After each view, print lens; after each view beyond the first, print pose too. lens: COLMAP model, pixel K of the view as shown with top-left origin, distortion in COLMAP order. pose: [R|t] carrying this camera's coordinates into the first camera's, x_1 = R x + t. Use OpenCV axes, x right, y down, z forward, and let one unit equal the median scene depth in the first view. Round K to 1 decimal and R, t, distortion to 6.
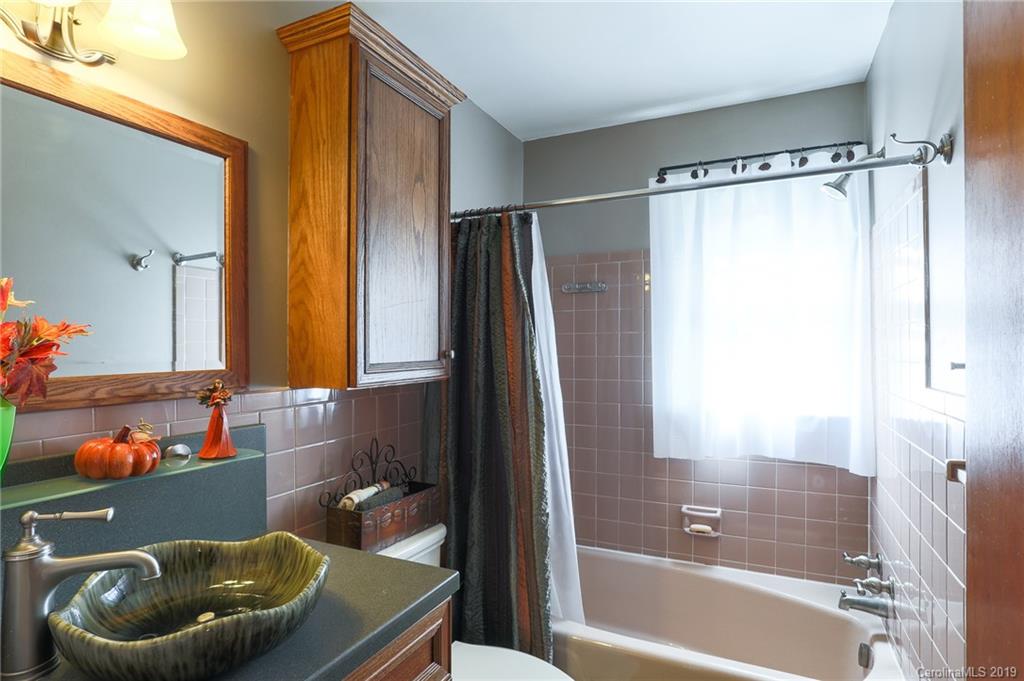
lens RADIAL K [[528.0, 0, 512.6], [0, 528.0, 340.9], [0, 0, 1]] dist [-0.054948, 0.024632]
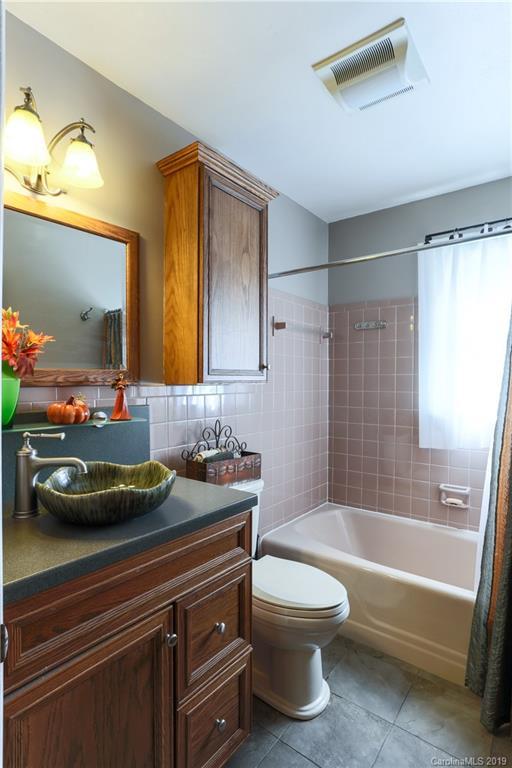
lens RADIAL K [[396.0, 0, 262.1], [0, 396.0, 386.1], [0, 0, 1]] dist [-0.054948, 0.024632]
pose [[0.977954, 0.012119, -0.208466, 0.133429], [-0.008067, 0.999762, 0.020274, 0.073165], [0.208662, -0.018145, 0.977819, -0.142483]]
